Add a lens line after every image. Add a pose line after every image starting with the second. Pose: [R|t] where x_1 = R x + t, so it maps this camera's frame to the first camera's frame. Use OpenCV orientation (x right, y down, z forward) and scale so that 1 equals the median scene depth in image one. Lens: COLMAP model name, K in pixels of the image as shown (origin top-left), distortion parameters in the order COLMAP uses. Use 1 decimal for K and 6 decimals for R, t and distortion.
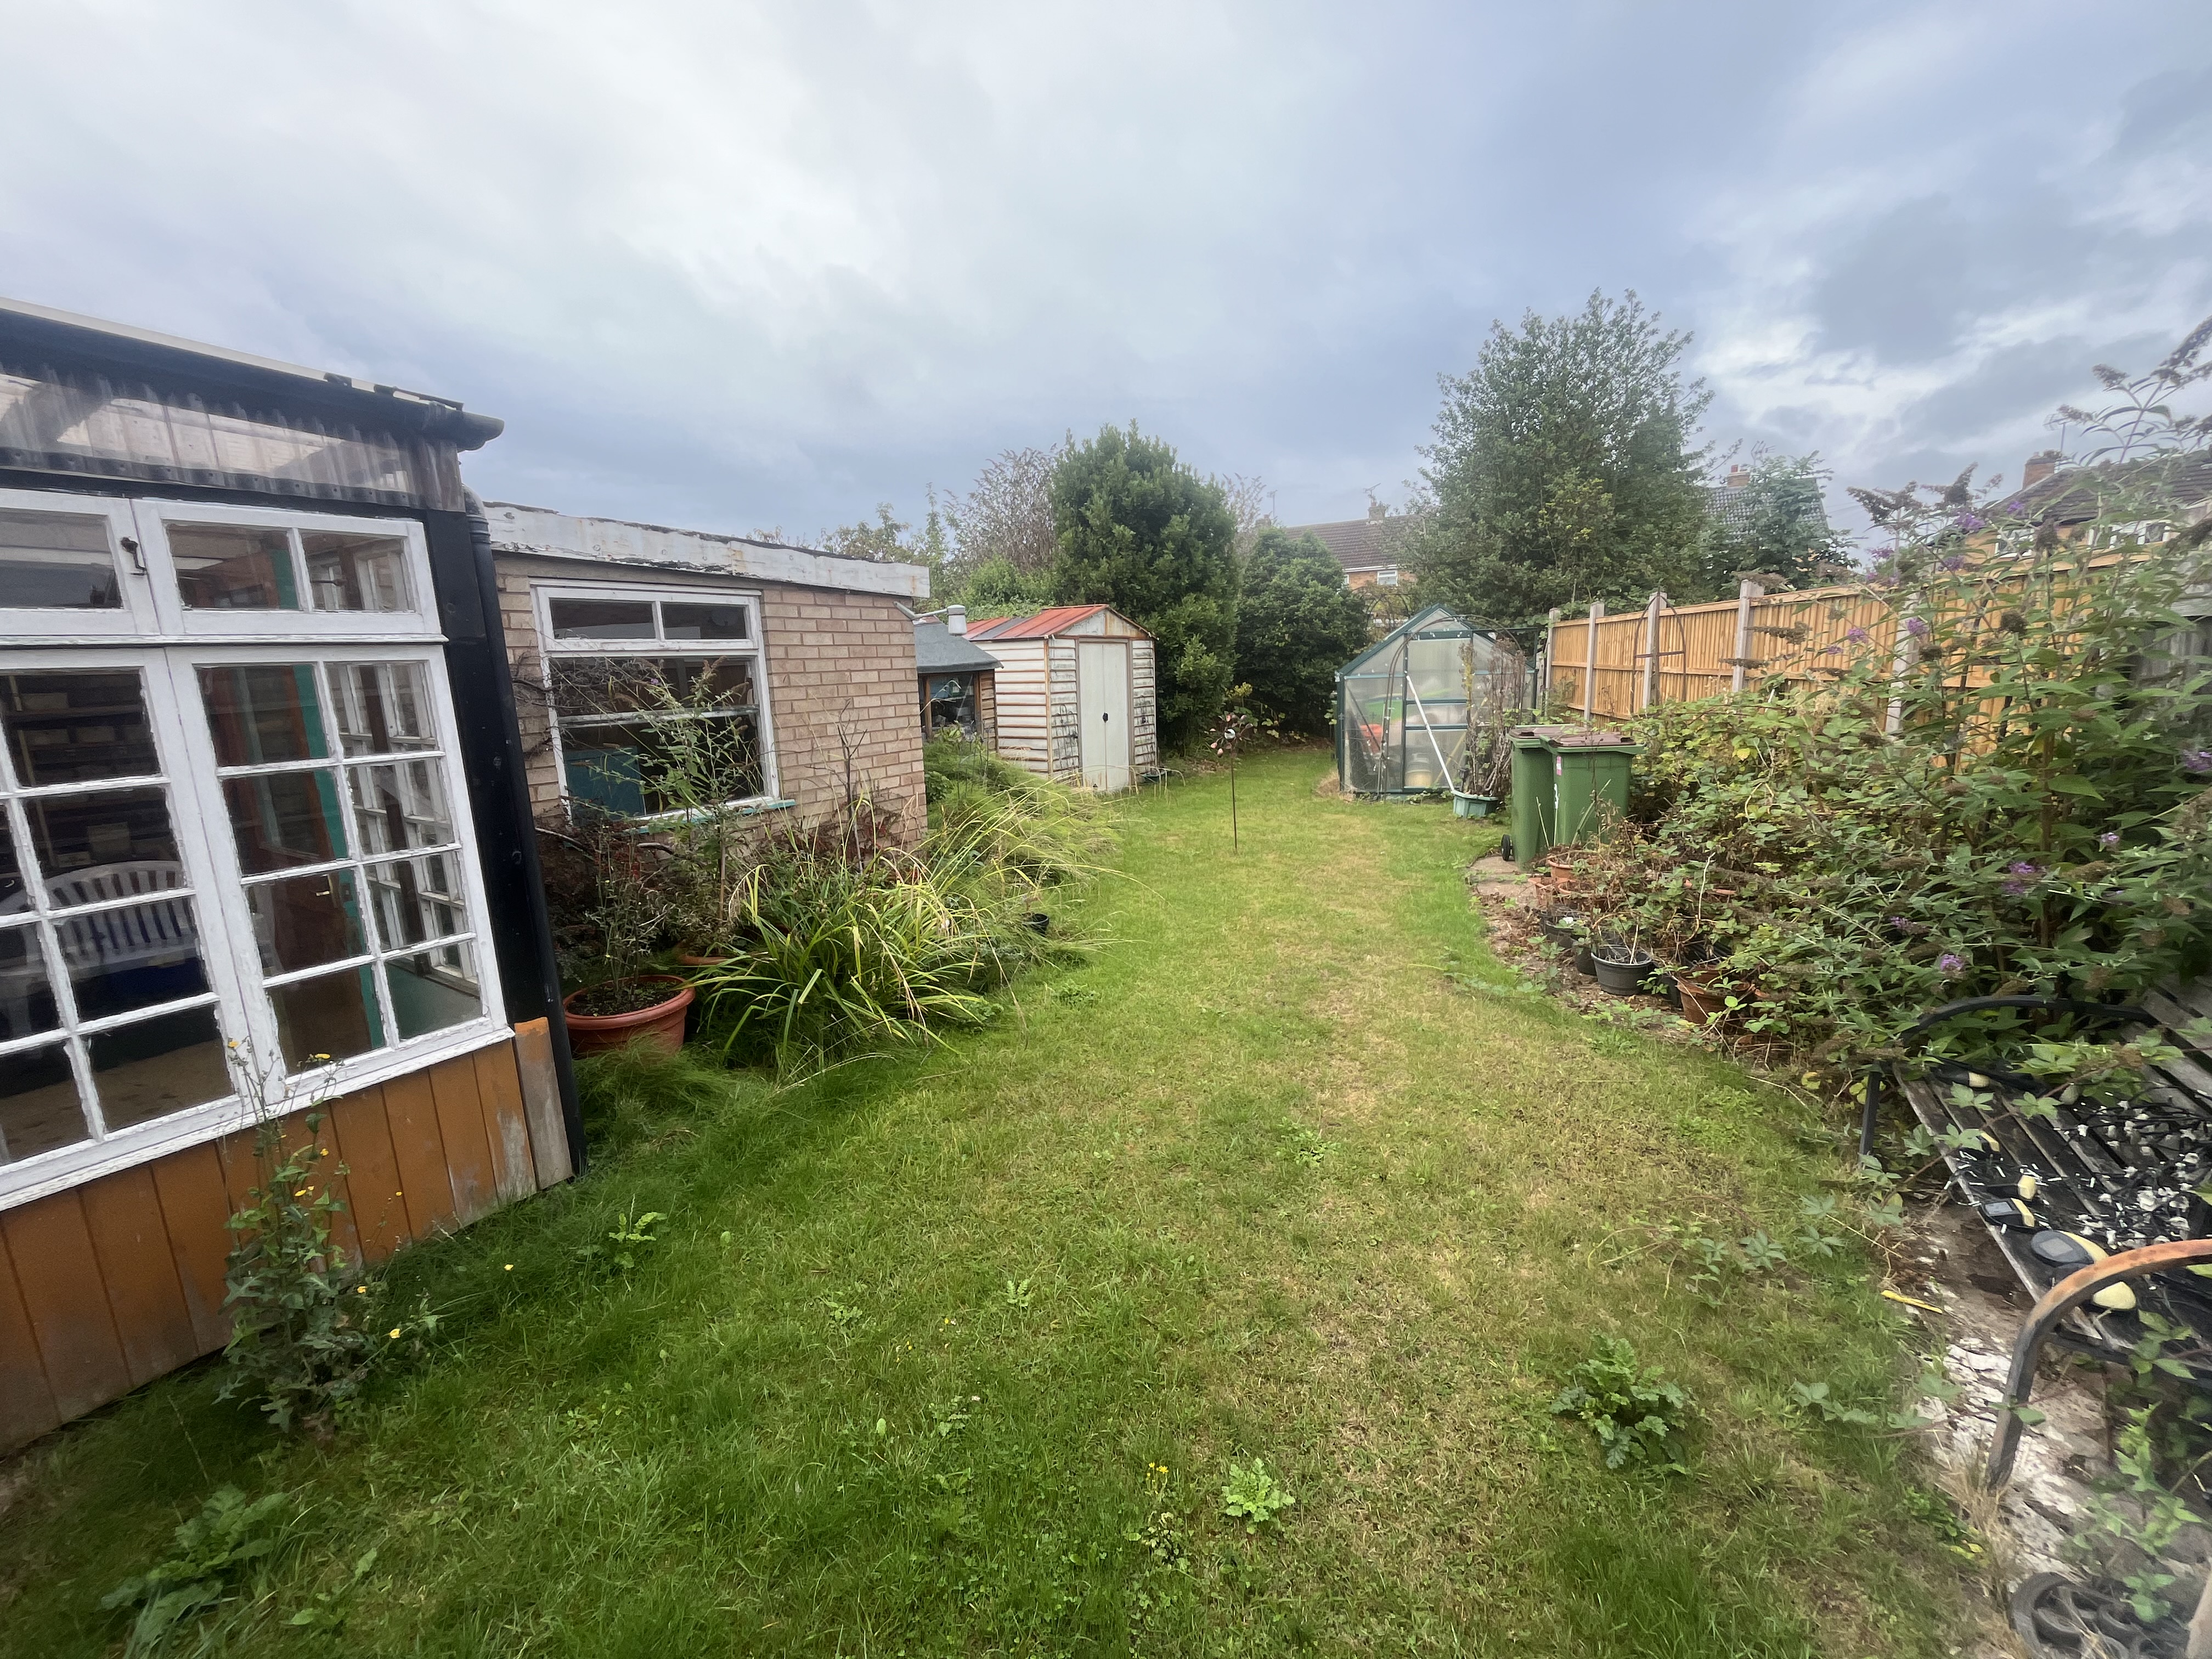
lens RADIAL K [[899.8, 0, 1100.8], [0, 899.8, 836.7], [0, 0, 1]] dist [-0.002630, -0.000881]
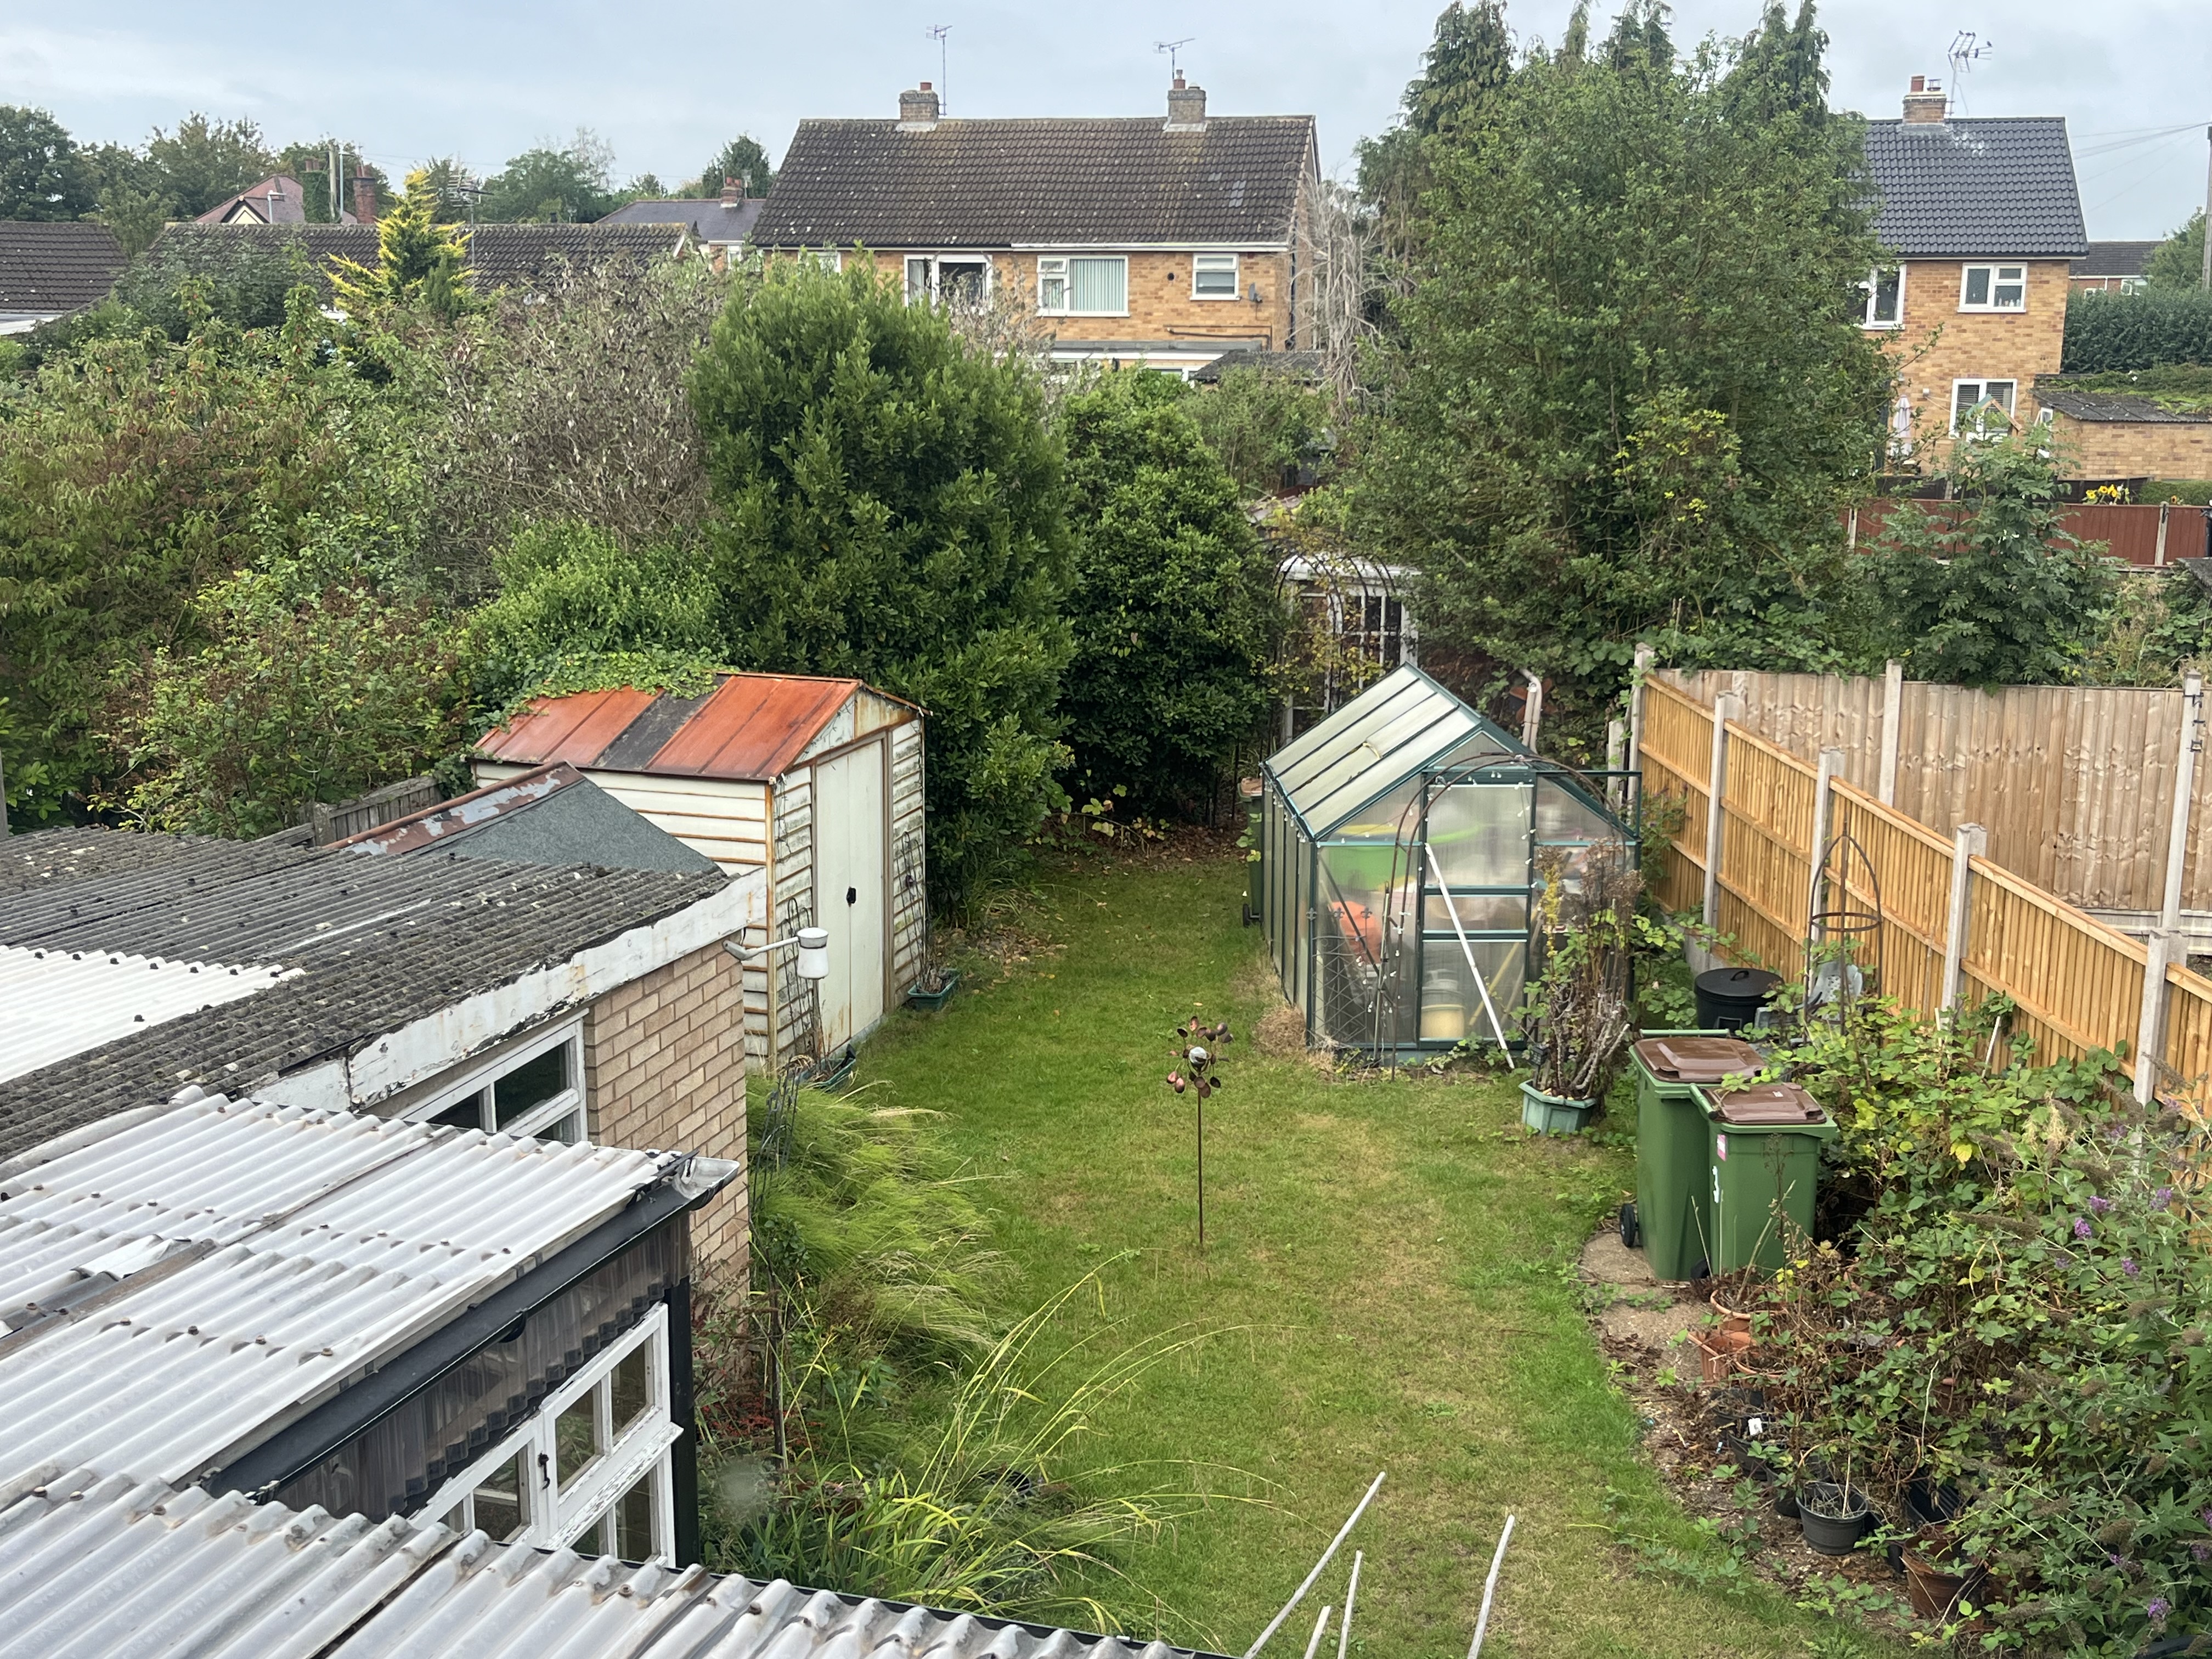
lens RADIAL K [[2346.0, 0, 1109.5], [0, 2346.0, 853.2], [0, 0, 1]] dist [0.027068, 0.000000]
pose [[0.958787, -0.020778, 0.283364, -0.529154], [0.012135, 0.999407, 0.032224, -0.459647], [-0.283866, -0.027457, 0.958471, -0.681636]]
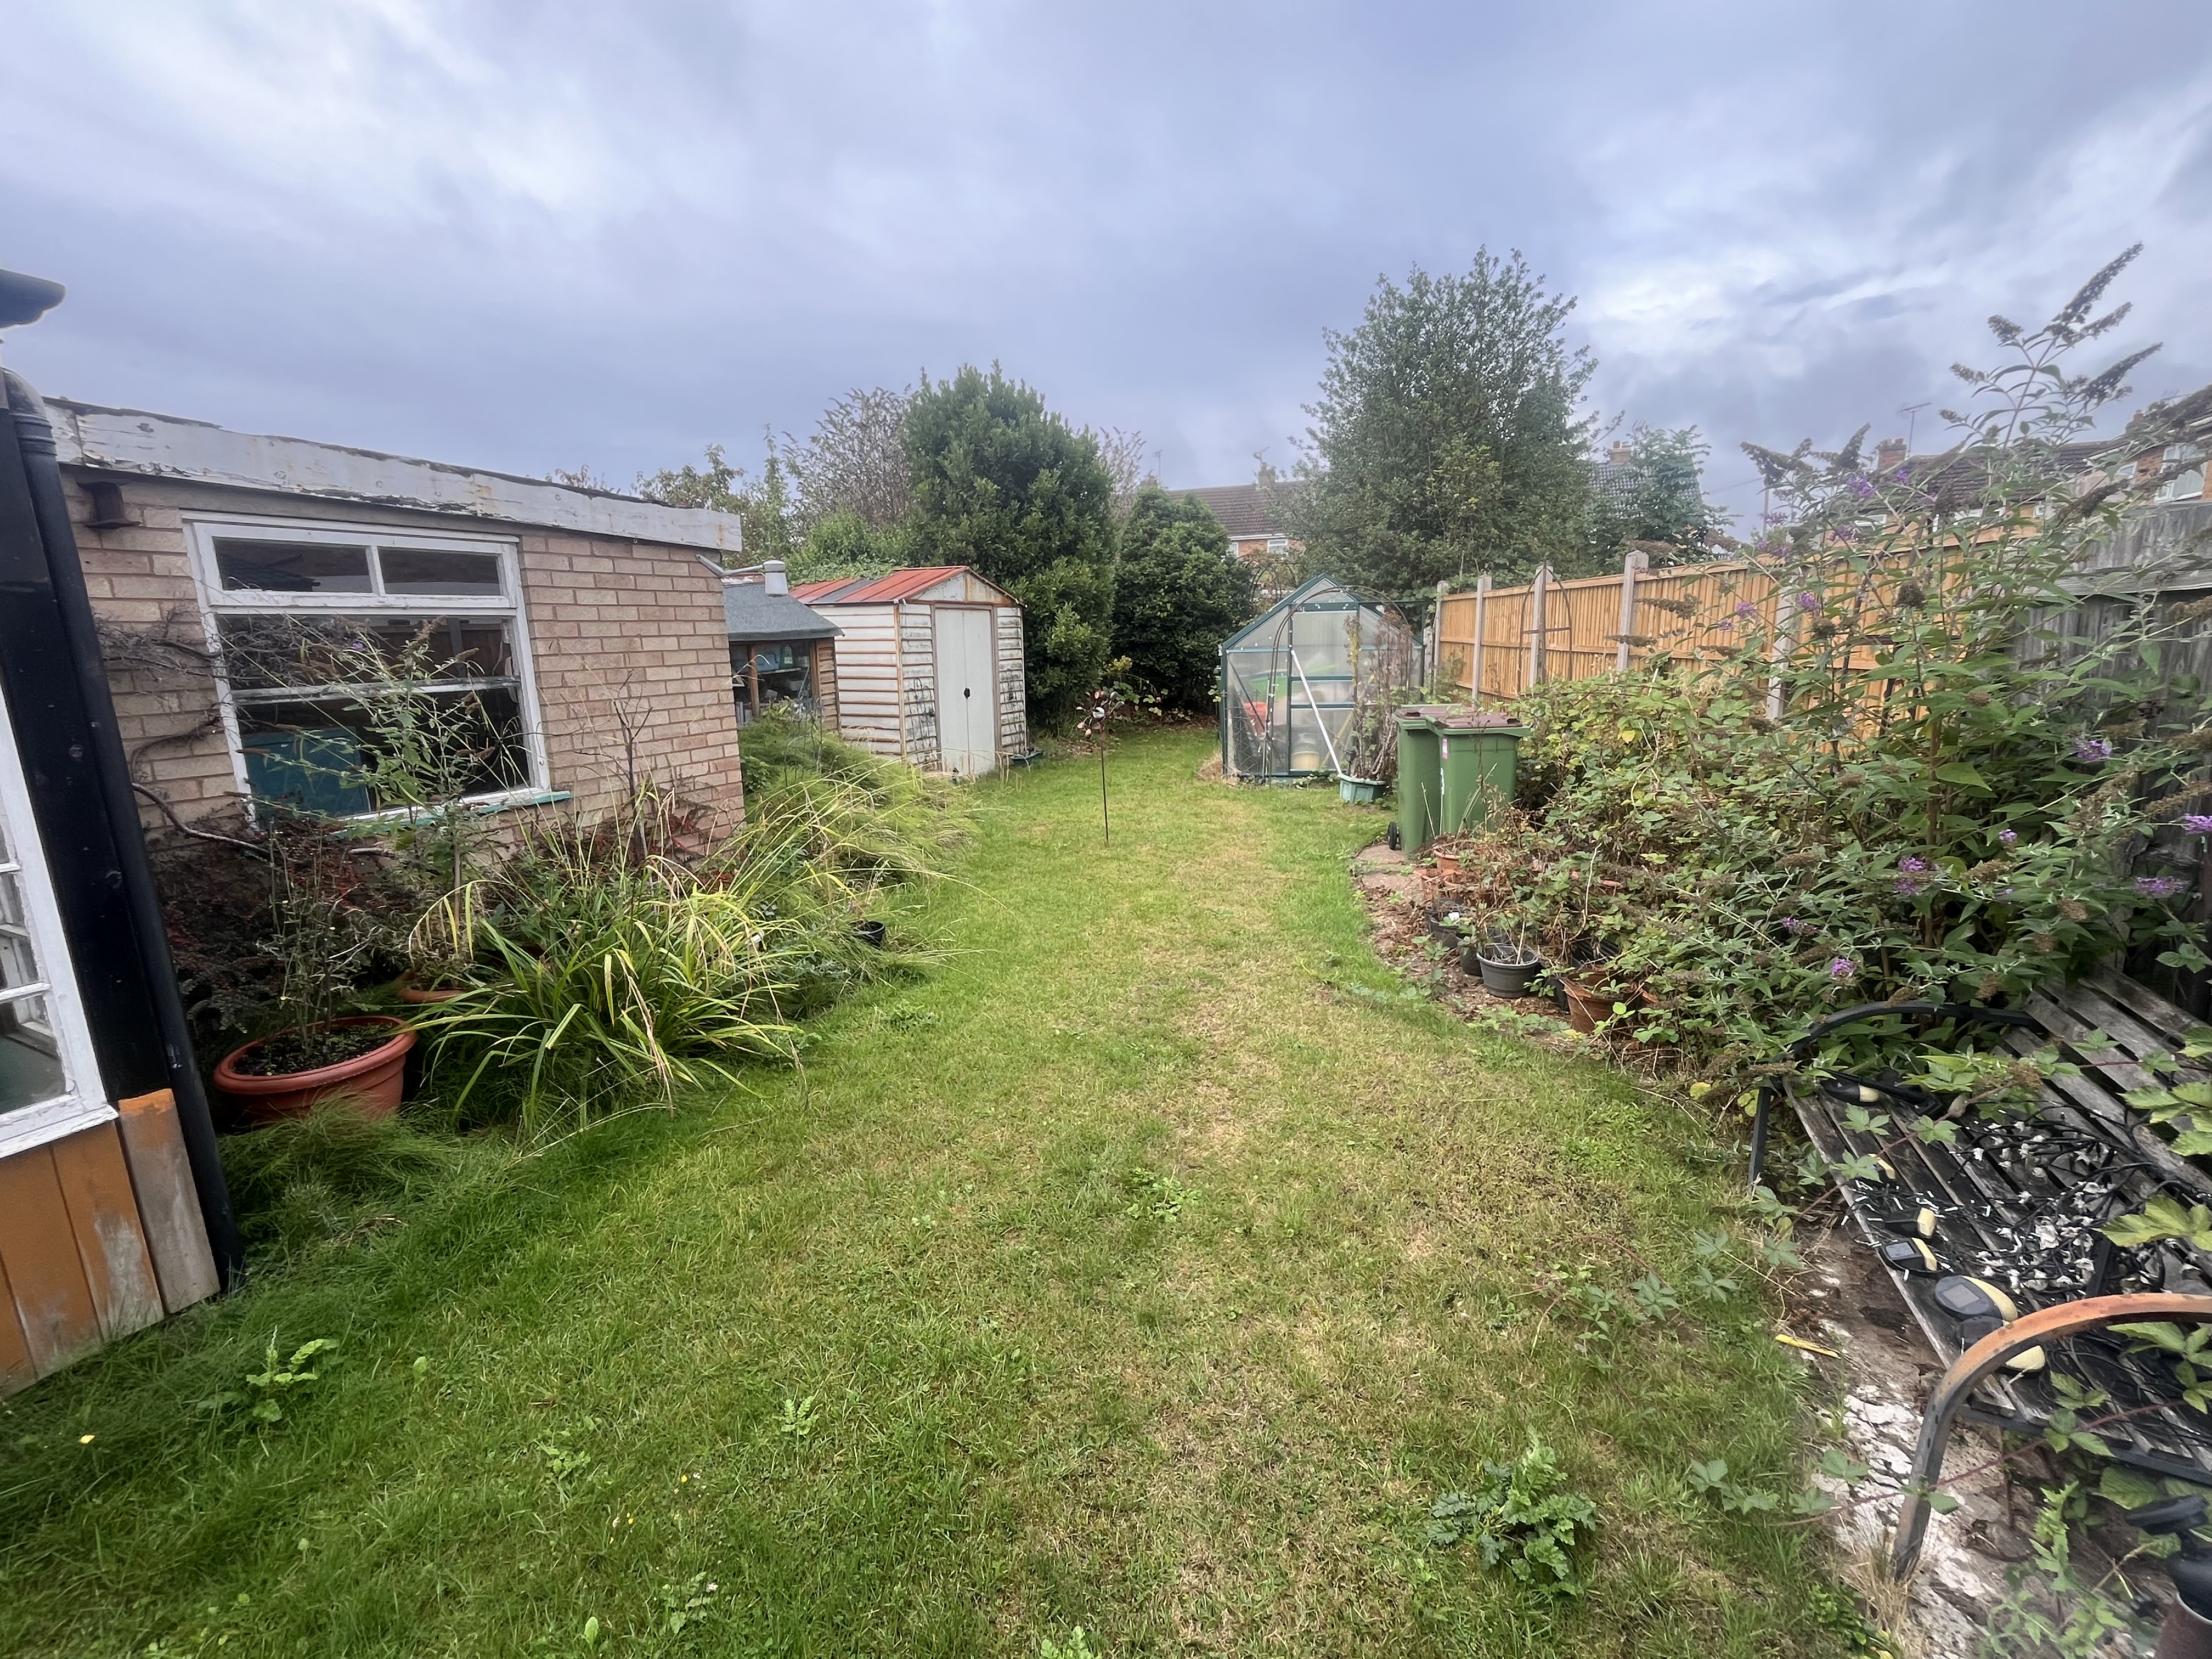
lens RADIAL K [[965.7, 0, 1101.8], [0, 965.7, 836.7], [0, 0, 1]] dist [-0.004333, -0.000931]
pose [[0.992215, -0.012331, 0.123921, 0.040194], [0.010284, 0.999800, 0.017144, -0.010626], [-0.124107, -0.015736, 0.992144, 0.064055]]
